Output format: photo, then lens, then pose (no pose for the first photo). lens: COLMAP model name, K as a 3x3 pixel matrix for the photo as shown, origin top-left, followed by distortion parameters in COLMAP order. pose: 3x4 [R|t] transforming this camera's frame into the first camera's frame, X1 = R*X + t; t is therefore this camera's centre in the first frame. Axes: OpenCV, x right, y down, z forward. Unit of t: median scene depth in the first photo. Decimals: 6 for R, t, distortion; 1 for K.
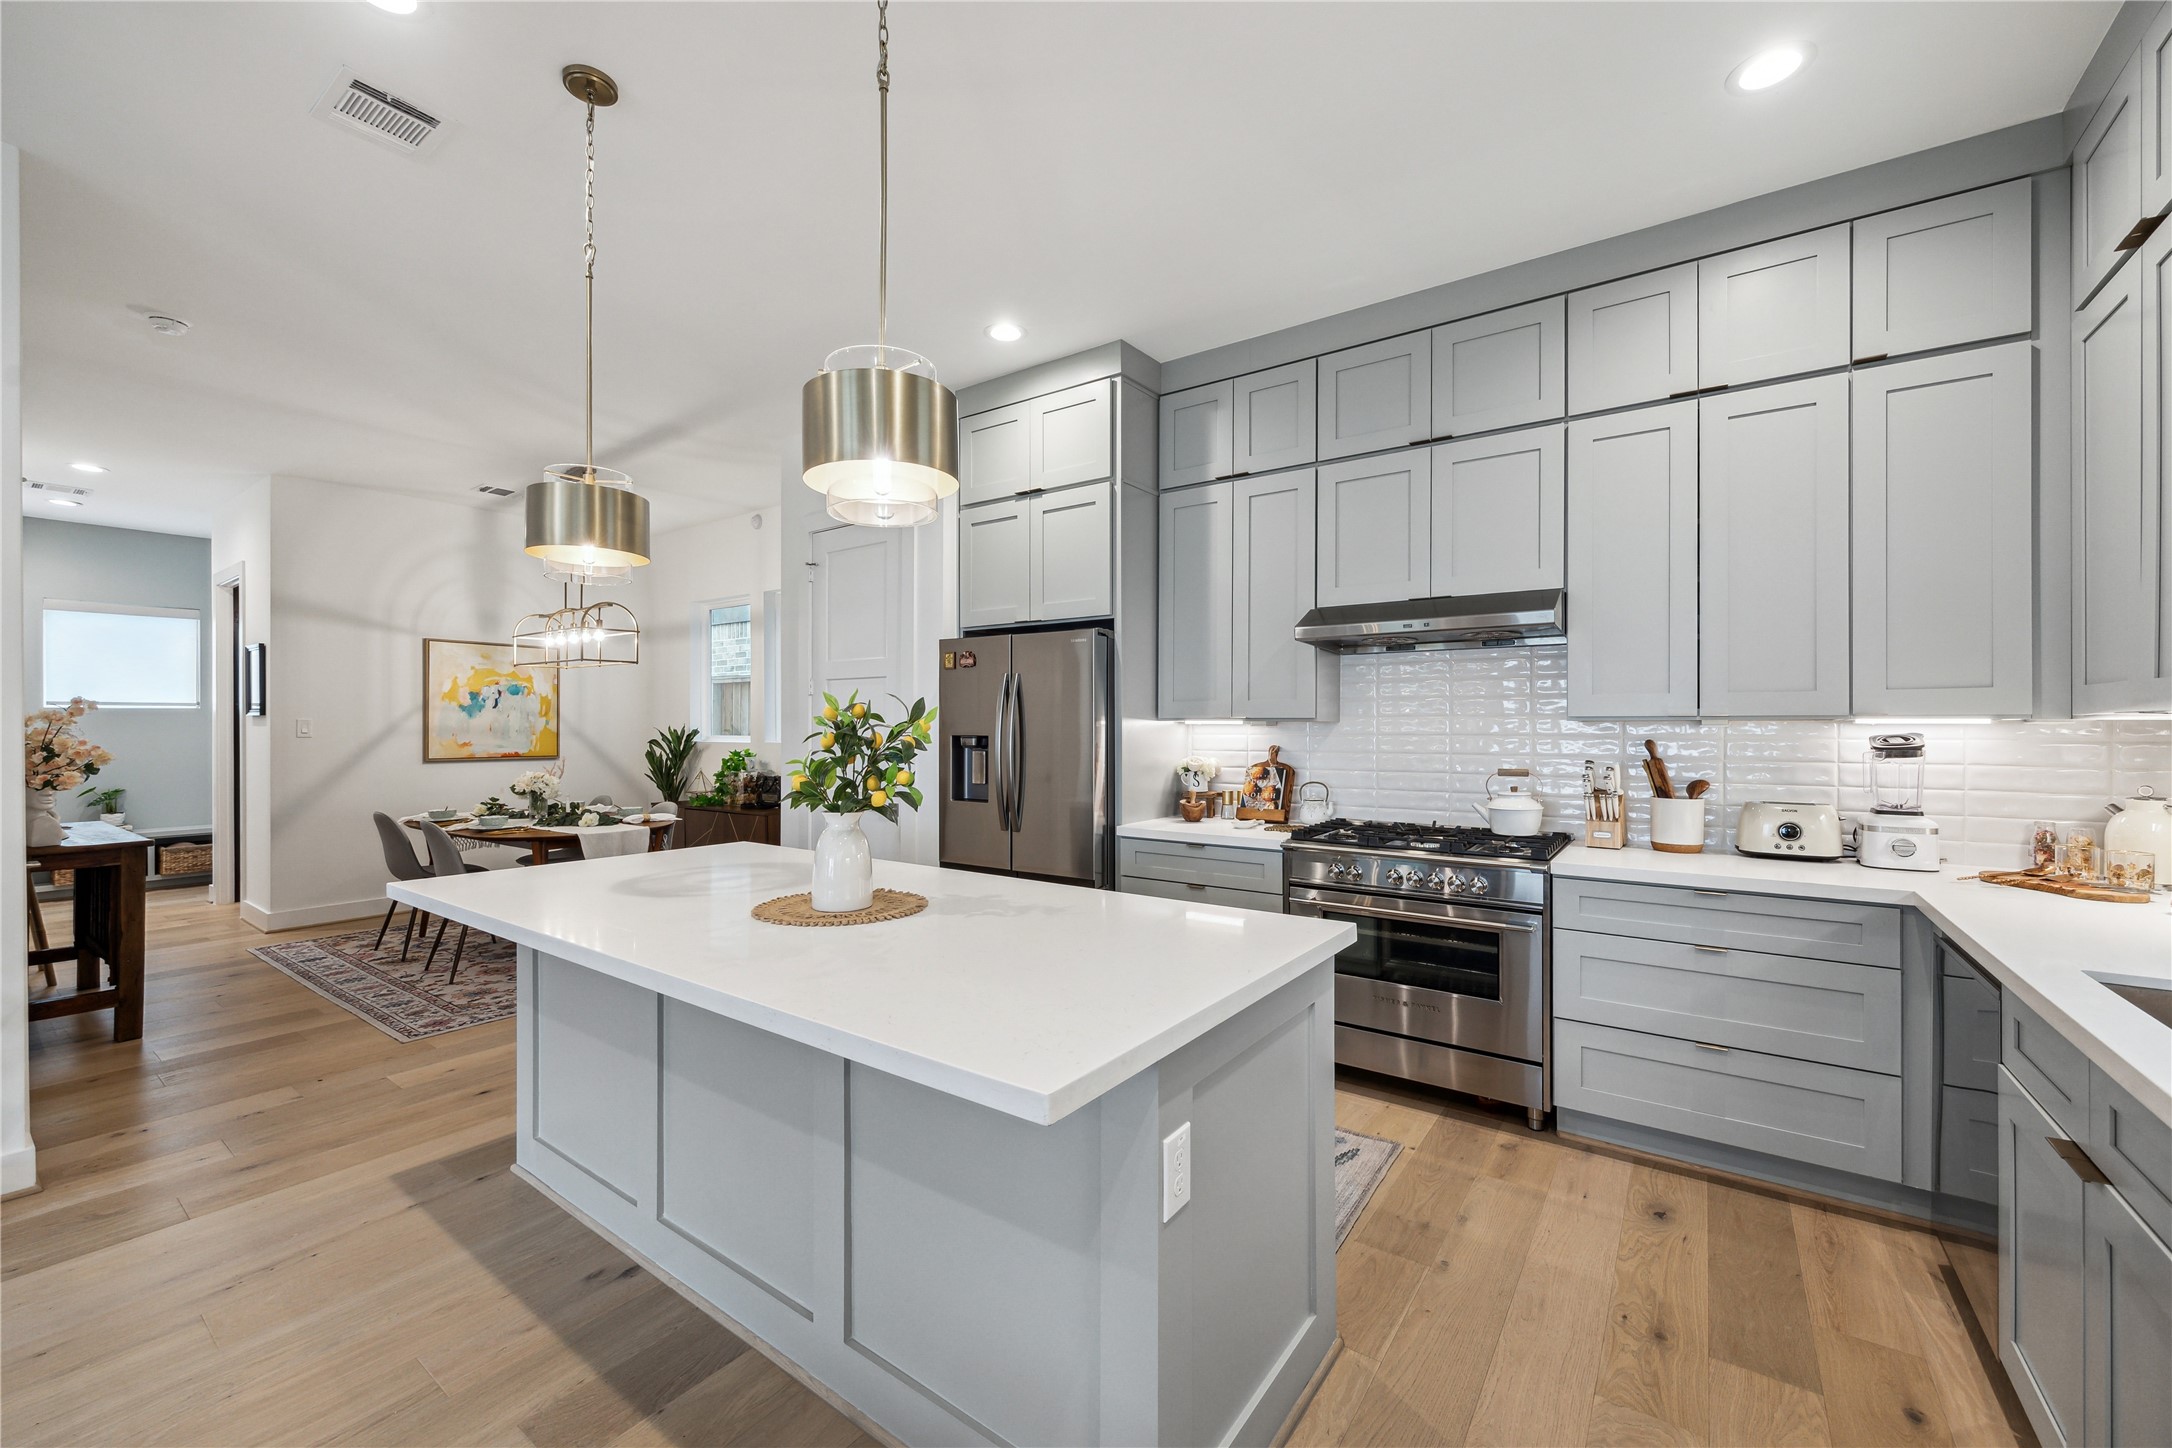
lens RADIAL K [[842.4, 0, 1097.2], [0, 842.4, 725.7], [0, 0, 1]] dist [-0.001426, 0.000107]
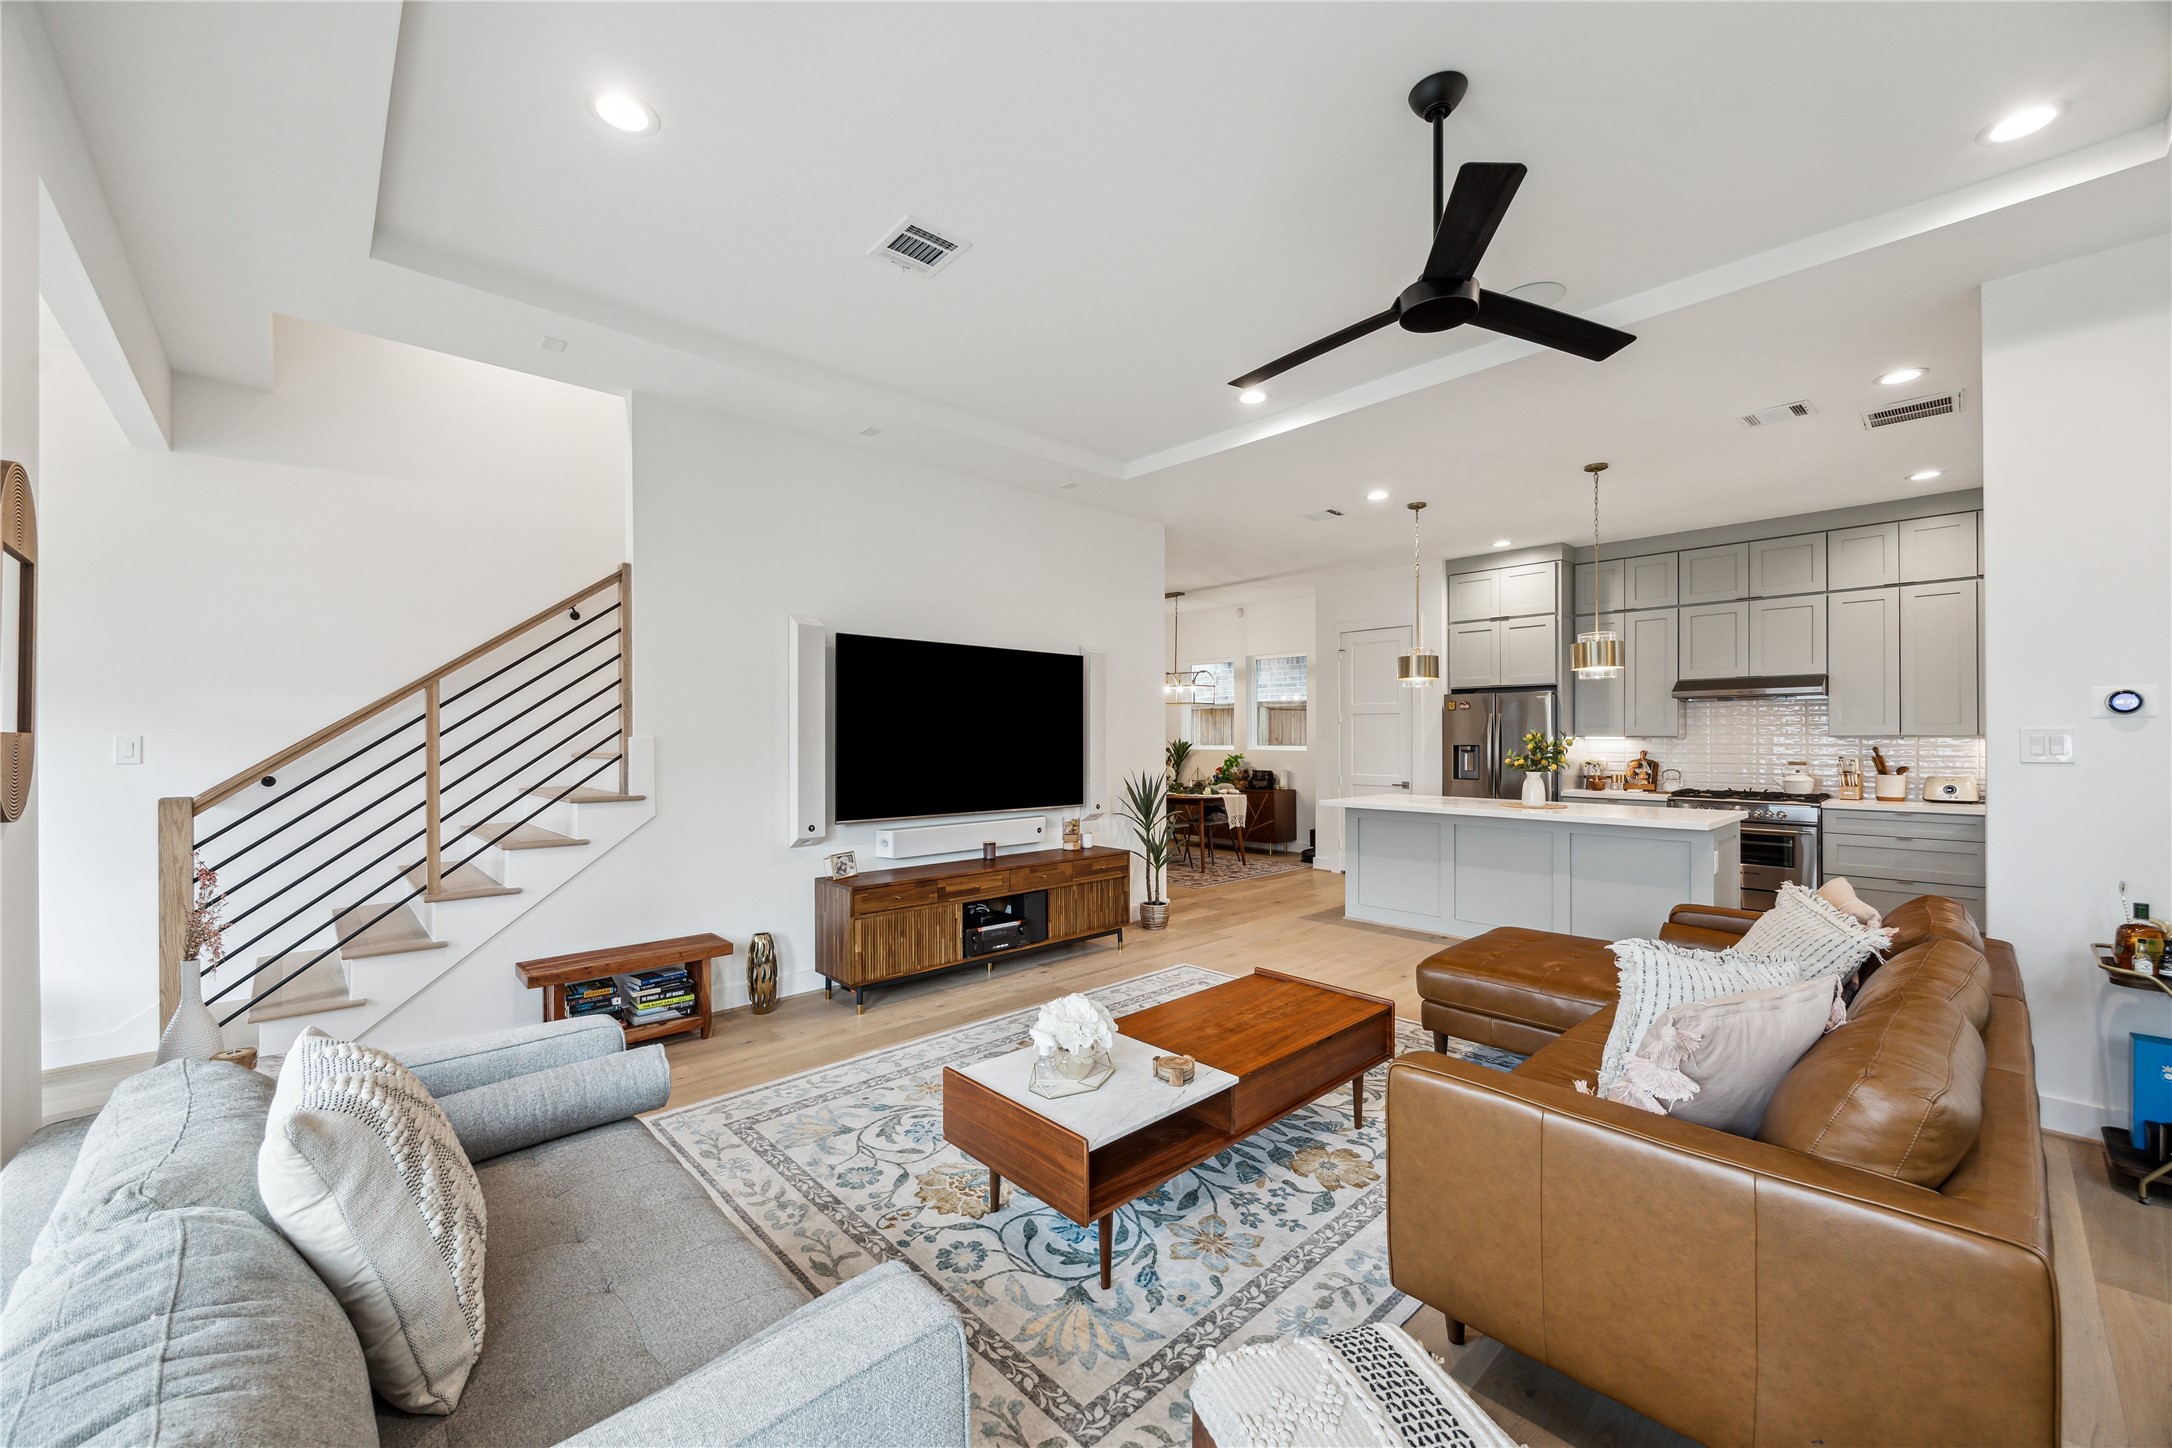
lens RADIAL K [[842.4, 0, 1078.6], [0, 842.4, 731.3], [0, 0, 1]] dist [-0.001426, 0.000107]
pose [[0.980754, -0.002430, -0.195231, -0.747080], [0.000906, 0.999968, -0.007894, -0.005767], [0.195244, 0.007565, 0.980725, -1.225854]]
